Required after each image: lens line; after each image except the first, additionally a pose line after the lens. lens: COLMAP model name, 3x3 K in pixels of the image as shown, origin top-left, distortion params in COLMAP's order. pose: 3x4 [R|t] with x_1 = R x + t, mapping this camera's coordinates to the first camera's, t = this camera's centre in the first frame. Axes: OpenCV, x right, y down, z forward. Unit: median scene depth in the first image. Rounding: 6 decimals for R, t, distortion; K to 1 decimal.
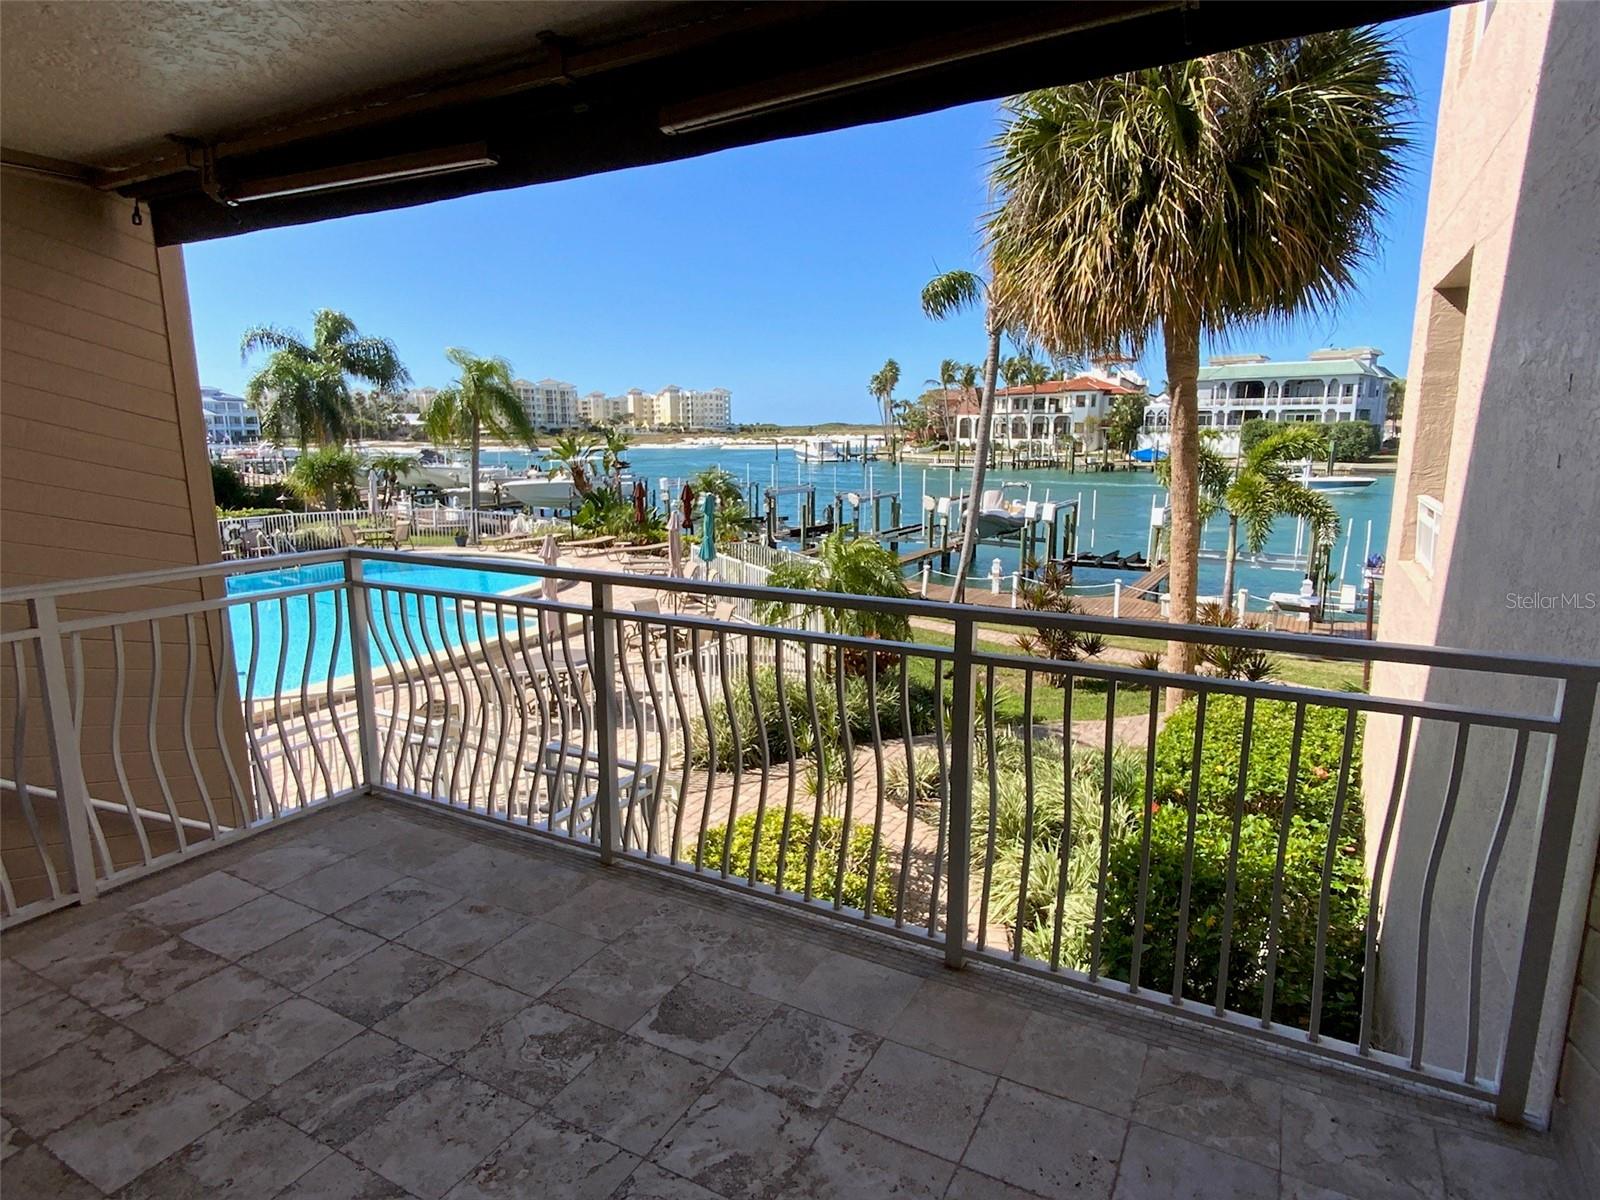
lens RADIAL K [[894.6, 0, 790.4], [0, 894.6, 603.5], [0, 0, 1]] dist [0.037225, -0.009014]
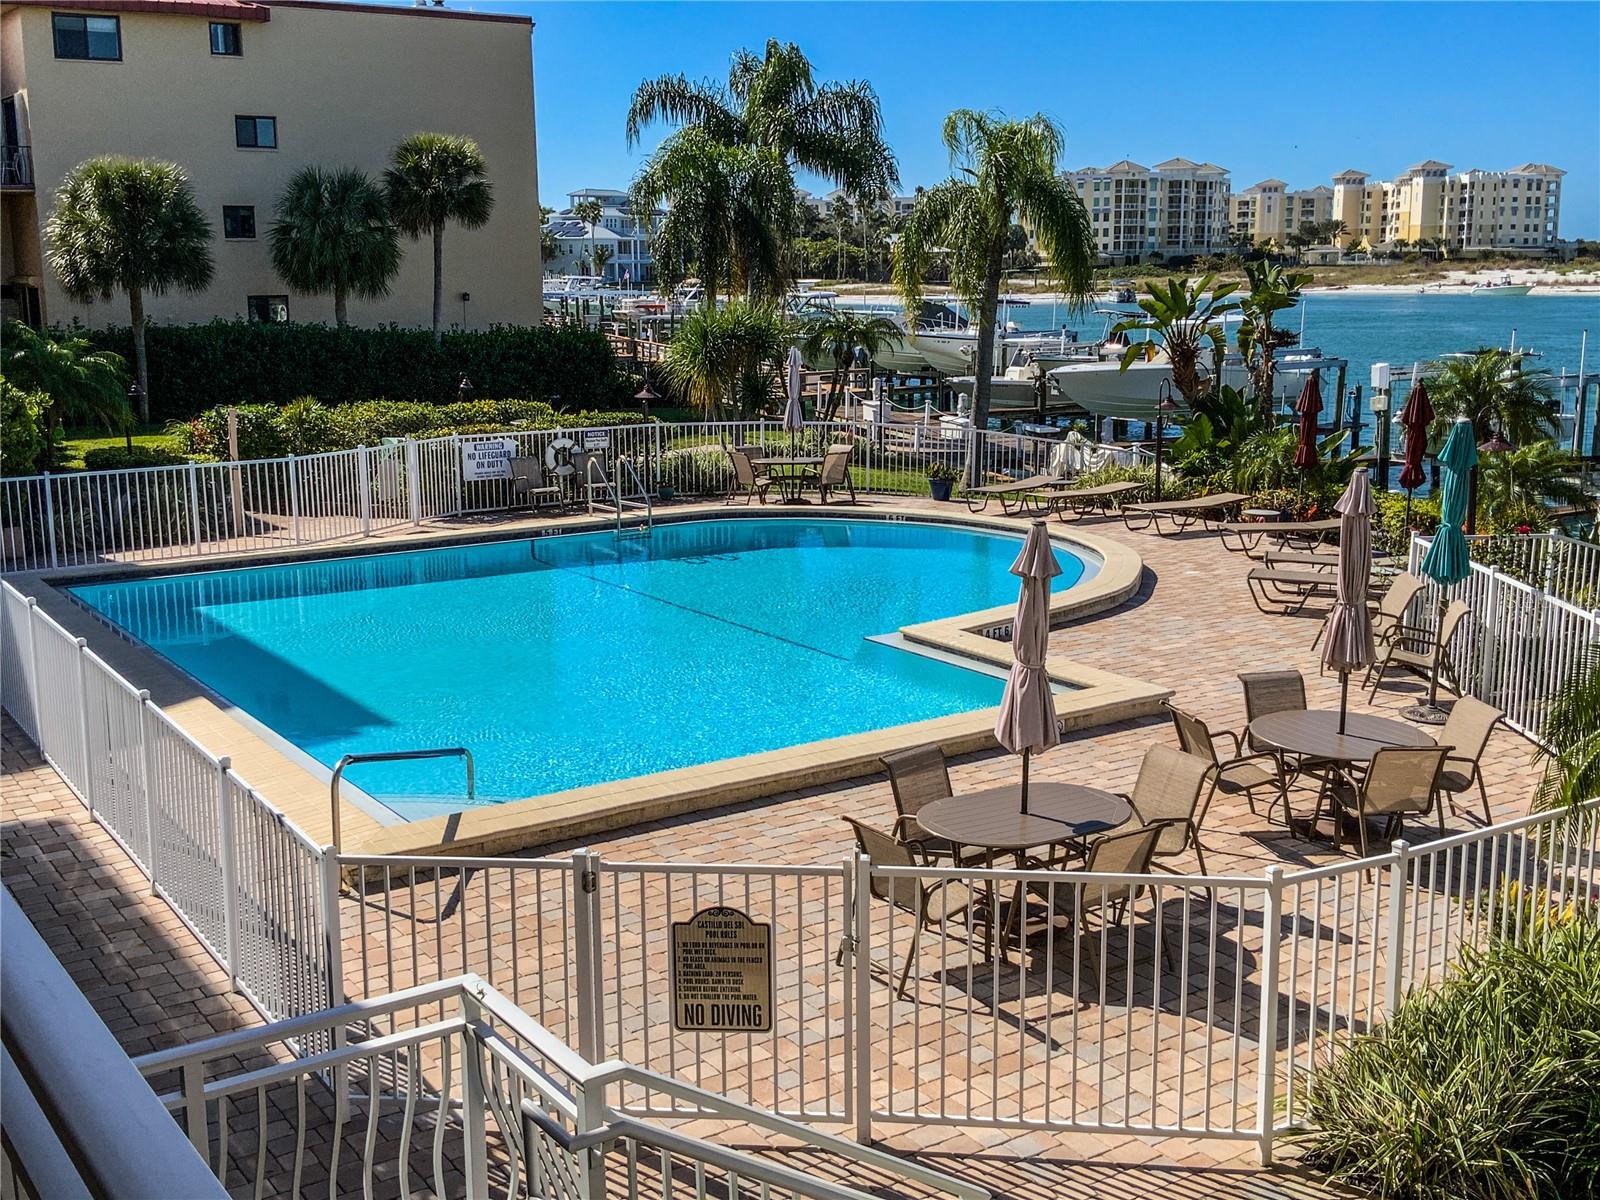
lens RADIAL K [[1757.2, 0, 806.5], [0, 1757.2, 624.9], [0, 0, 1]] dist [0.044648, 0.000000]
pose [[0.897070, 0.083918, -0.433848, -0.001108], [-0.077741, 0.996460, 0.031997, -0.017070], [0.434997, 0.005024, 0.900418, 0.076634]]
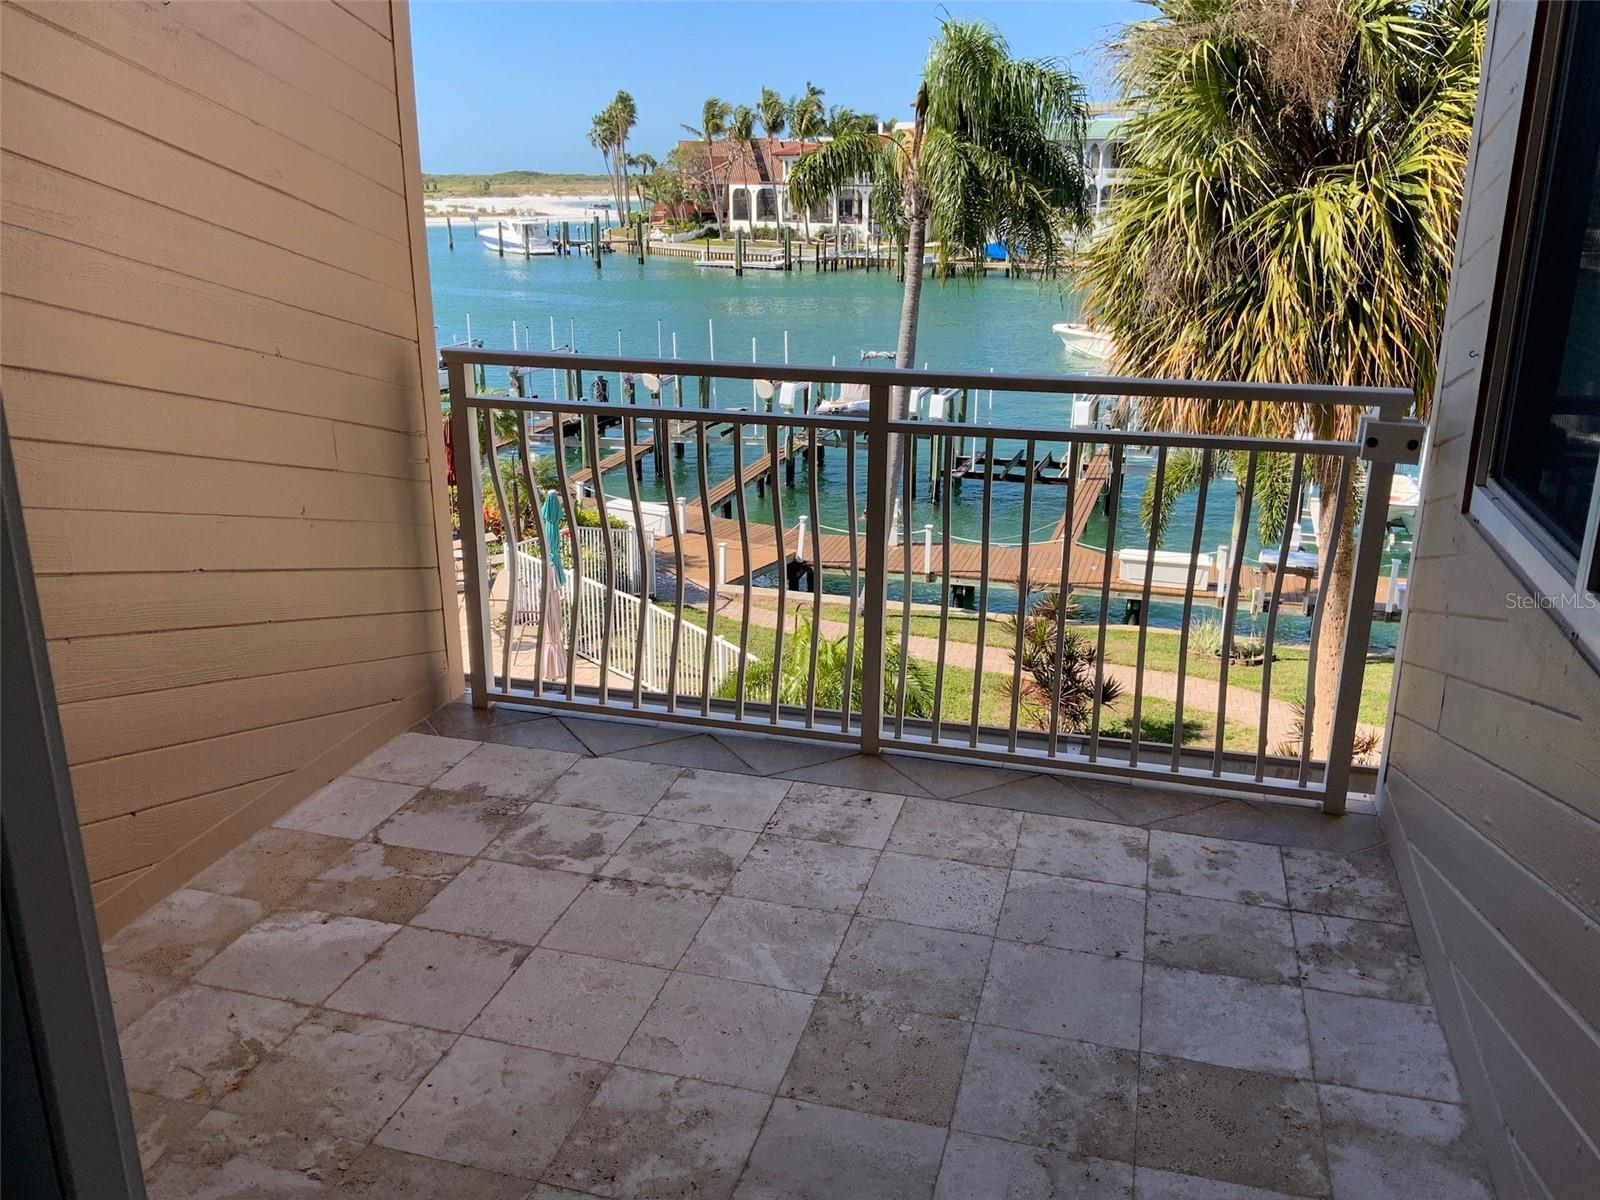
lens RADIAL K [[1309.9, 0, 793.8], [0, 1309.9, 614.1], [0, 0, 1]] dist [0.078519, -0.148723]
pose [[0.970295, -0.072837, 0.230700, -0.083549], [0.043241, 0.990460, 0.130842, -0.085377], [-0.238030, -0.116980, 0.964188, -0.003950]]
